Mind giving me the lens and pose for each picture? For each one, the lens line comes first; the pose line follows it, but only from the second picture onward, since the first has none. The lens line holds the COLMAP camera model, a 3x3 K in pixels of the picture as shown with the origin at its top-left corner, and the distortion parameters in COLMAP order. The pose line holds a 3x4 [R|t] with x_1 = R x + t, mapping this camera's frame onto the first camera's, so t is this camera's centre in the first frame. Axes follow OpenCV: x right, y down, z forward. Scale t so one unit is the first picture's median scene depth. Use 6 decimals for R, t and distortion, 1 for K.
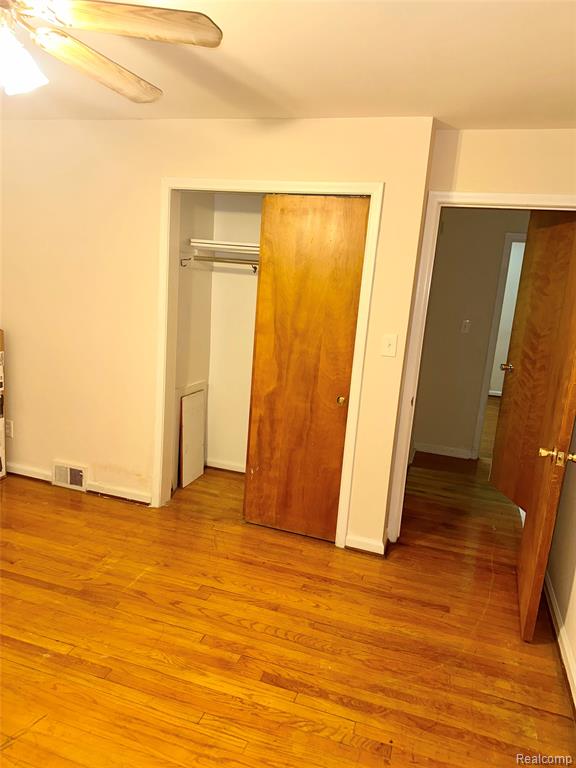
lens RADIAL K [[543.6, 0, 288.6], [0, 543.6, 384.3], [0, 0, 1]] dist [-0.006834, -0.005321]
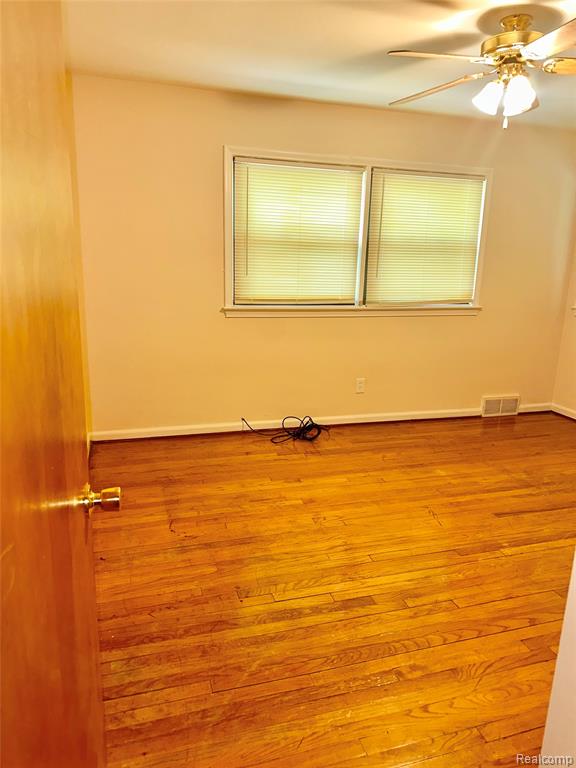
lens RADIAL K [[543.6, 0, 287.5], [0, 543.6, 384.4], [0, 0, 1]] dist [-0.006834, -0.005321]
pose [[-0.818410, 0.034177, -0.573617, 0.684820], [-0.200338, 0.918629, 0.340566, -0.165152], [0.538581, 0.393641, -0.744968, 1.564668]]
